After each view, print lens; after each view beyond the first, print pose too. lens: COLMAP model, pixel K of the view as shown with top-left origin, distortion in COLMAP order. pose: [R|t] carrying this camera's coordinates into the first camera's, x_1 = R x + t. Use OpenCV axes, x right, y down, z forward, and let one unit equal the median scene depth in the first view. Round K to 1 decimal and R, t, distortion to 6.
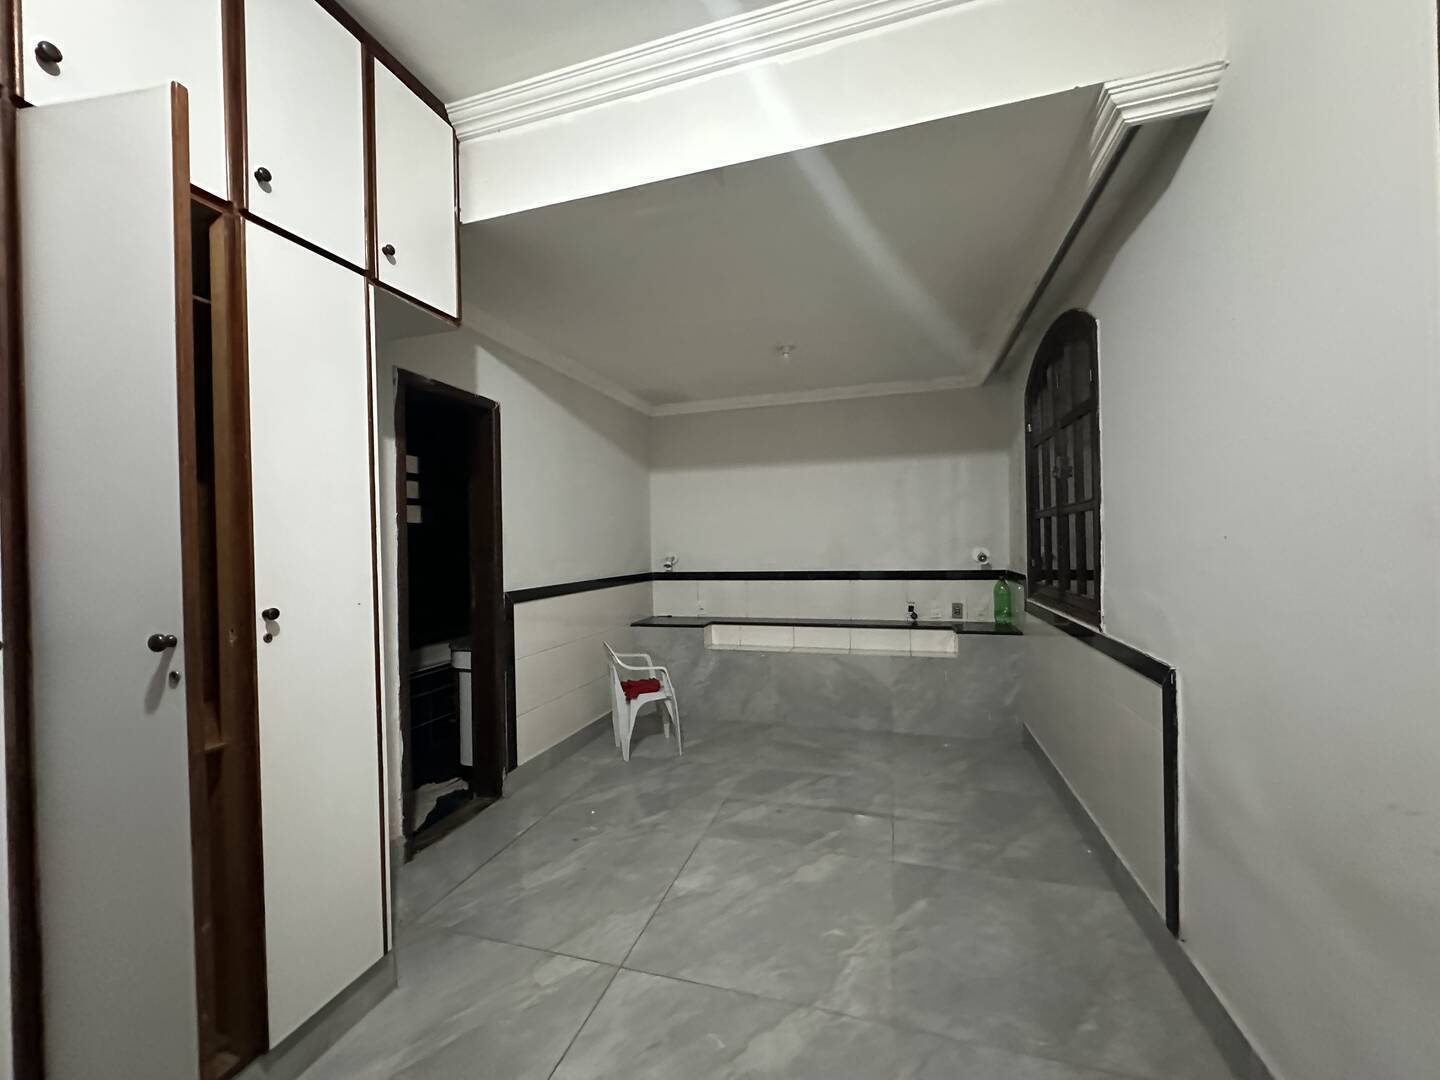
lens RADIAL K [[578.4, 0, 720.0], [0, 578.4, 540.0], [0, 0, 1]] dist [-0.000775, -0.000076]
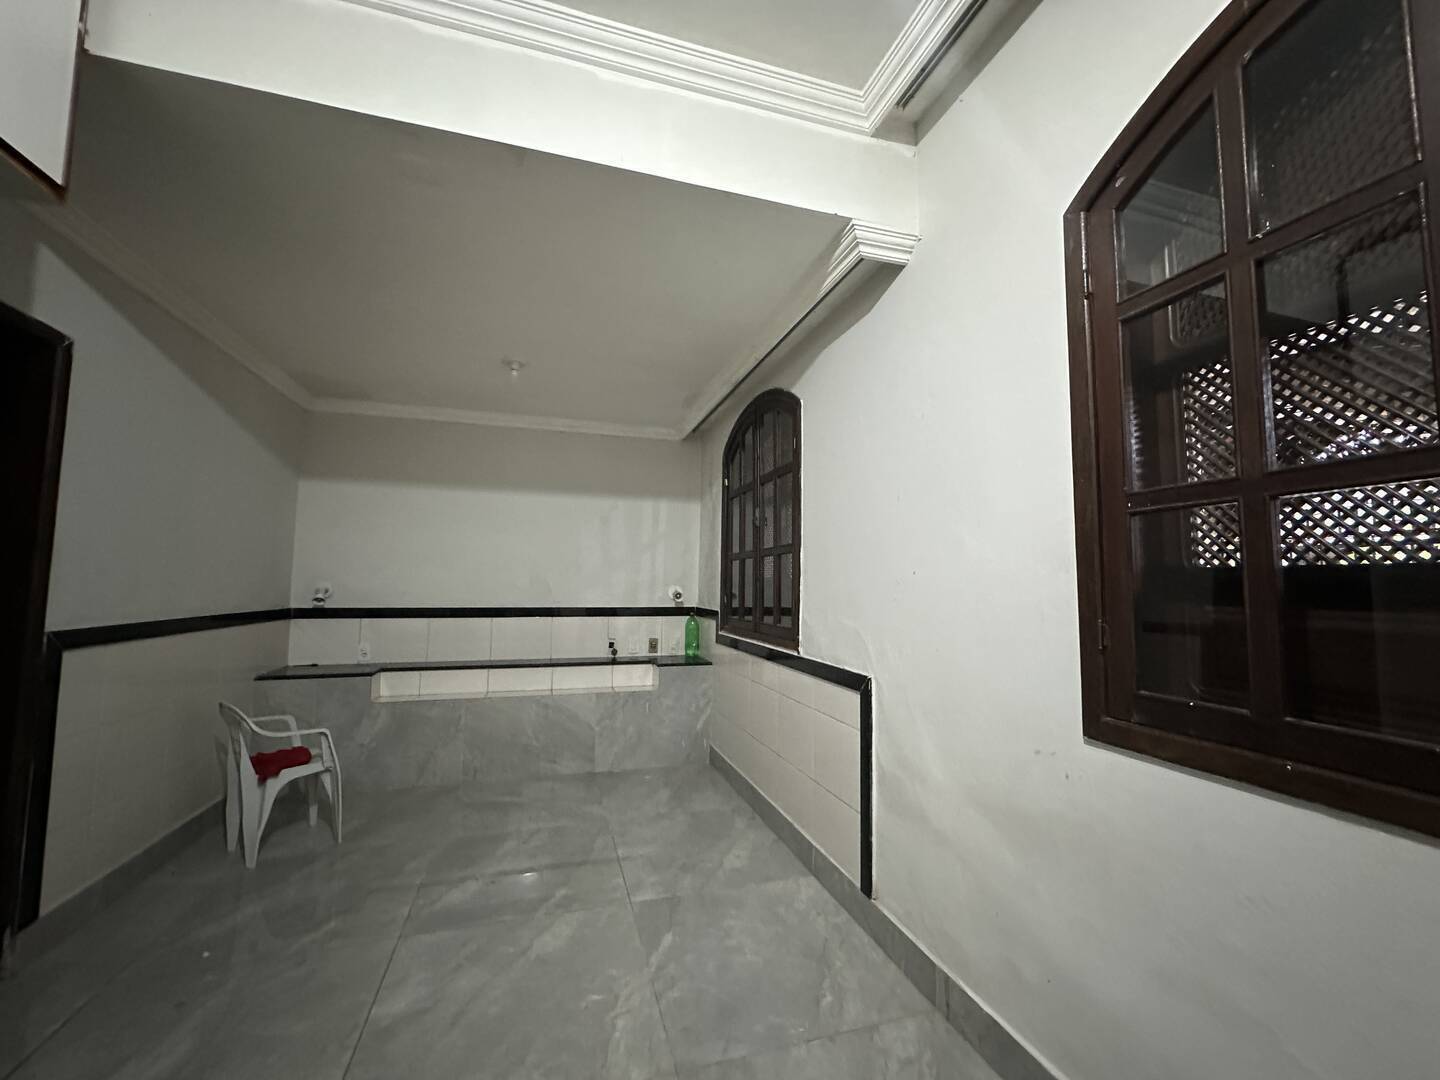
lens RADIAL K [[578.4, 0, 720.0], [0, 578.4, 540.0], [0, 0, 1]] dist [-0.000775, -0.000076]
pose [[0.827808, 0.071822, 0.556395, -0.108911], [-0.029417, 0.995964, -0.084797, 0.019635], [-0.560239, 0.053828, 0.826580, 0.058059]]
